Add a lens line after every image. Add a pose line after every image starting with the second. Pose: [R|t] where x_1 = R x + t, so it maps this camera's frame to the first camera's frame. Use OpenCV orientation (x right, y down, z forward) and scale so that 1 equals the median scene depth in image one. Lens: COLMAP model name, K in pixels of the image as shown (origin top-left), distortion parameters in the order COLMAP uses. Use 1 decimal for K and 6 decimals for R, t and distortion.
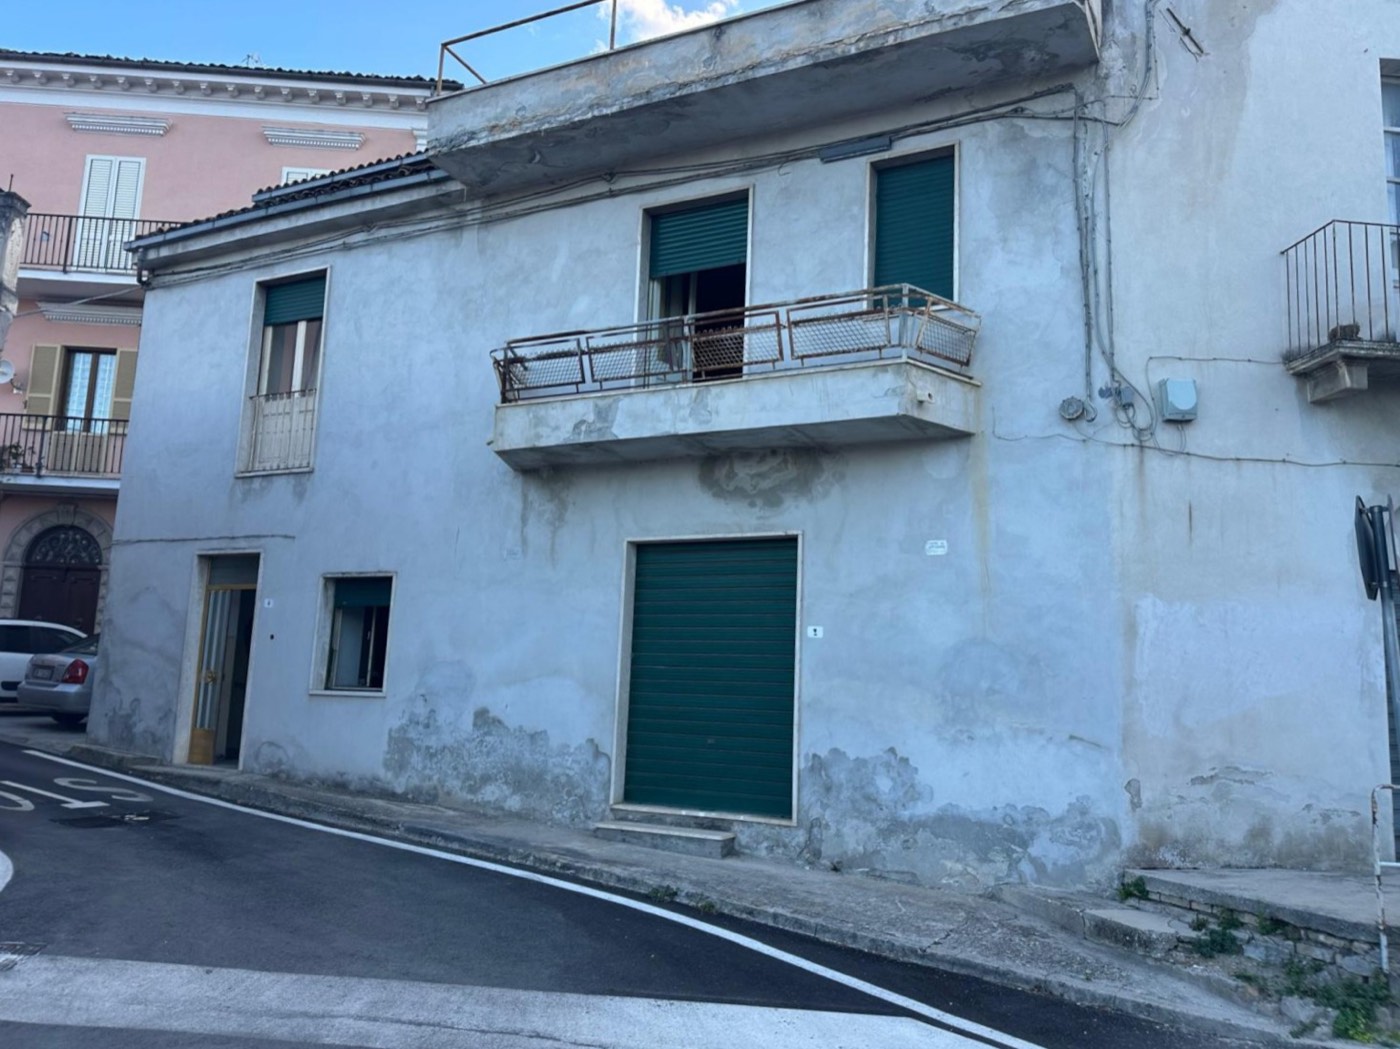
lens RADIAL K [[1122.8, 0, 706.8], [0, 1122.8, 517.4], [0, 0, 1]] dist [0.076798, -0.101390]
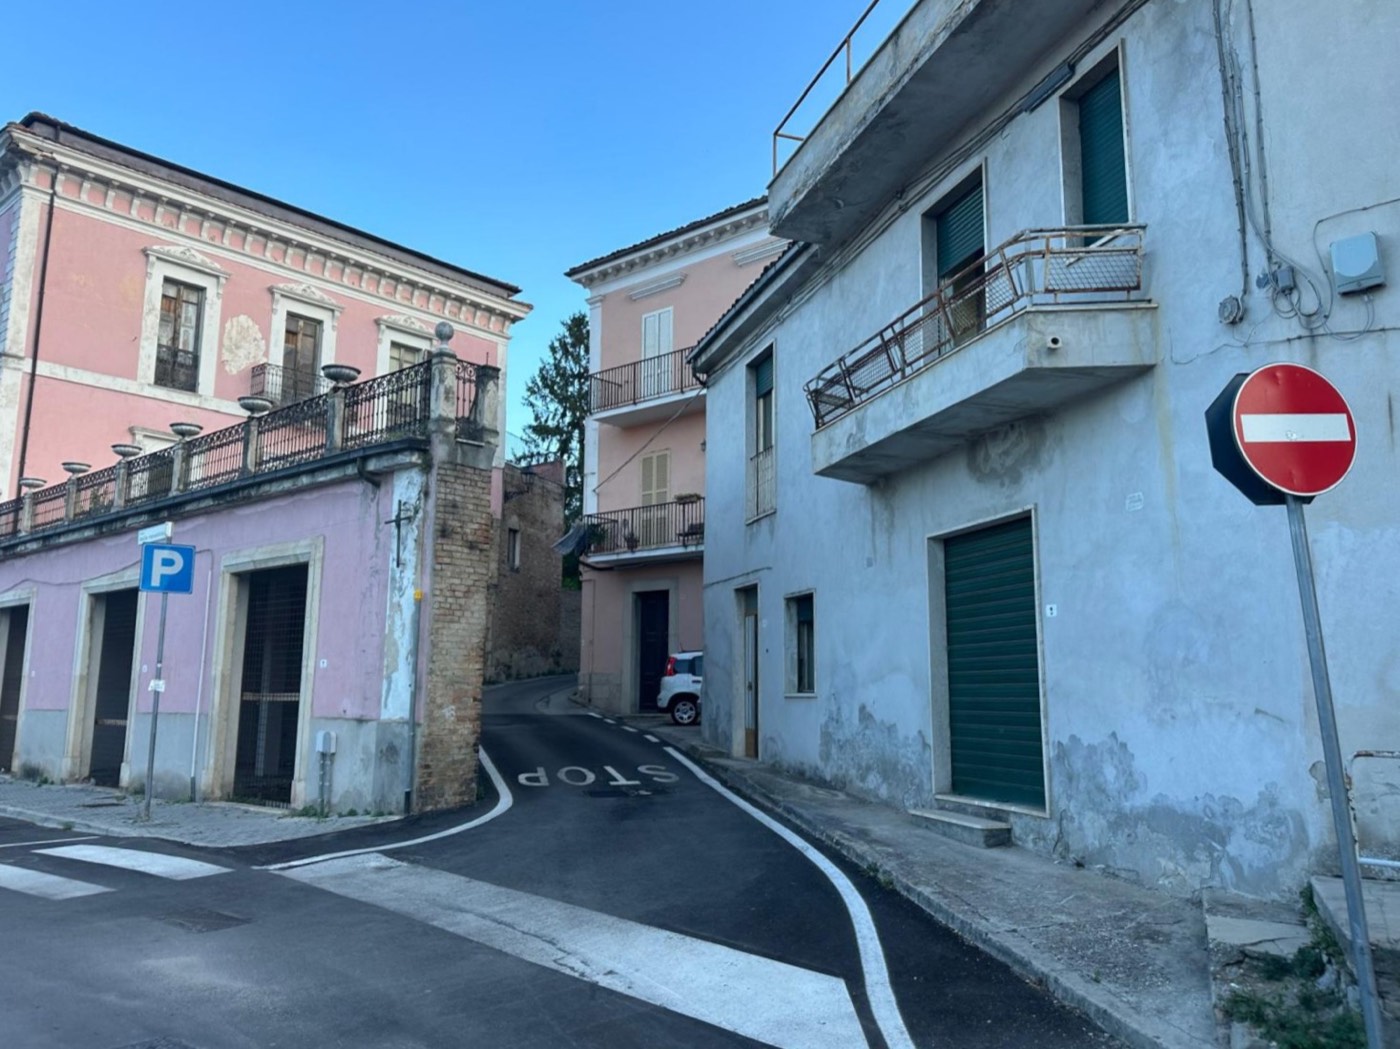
lens RADIAL K [[1122.8, 0, 690.8], [0, 1122.8, 511.6], [0, 0, 1]] dist [0.076798, -0.101390]
pose [[0.701926, -0.149082, -0.696473, 0.558197], [0.129599, 0.988259, -0.080925, 0.059006], [0.700360, -0.033459, 0.713005, 0.125283]]
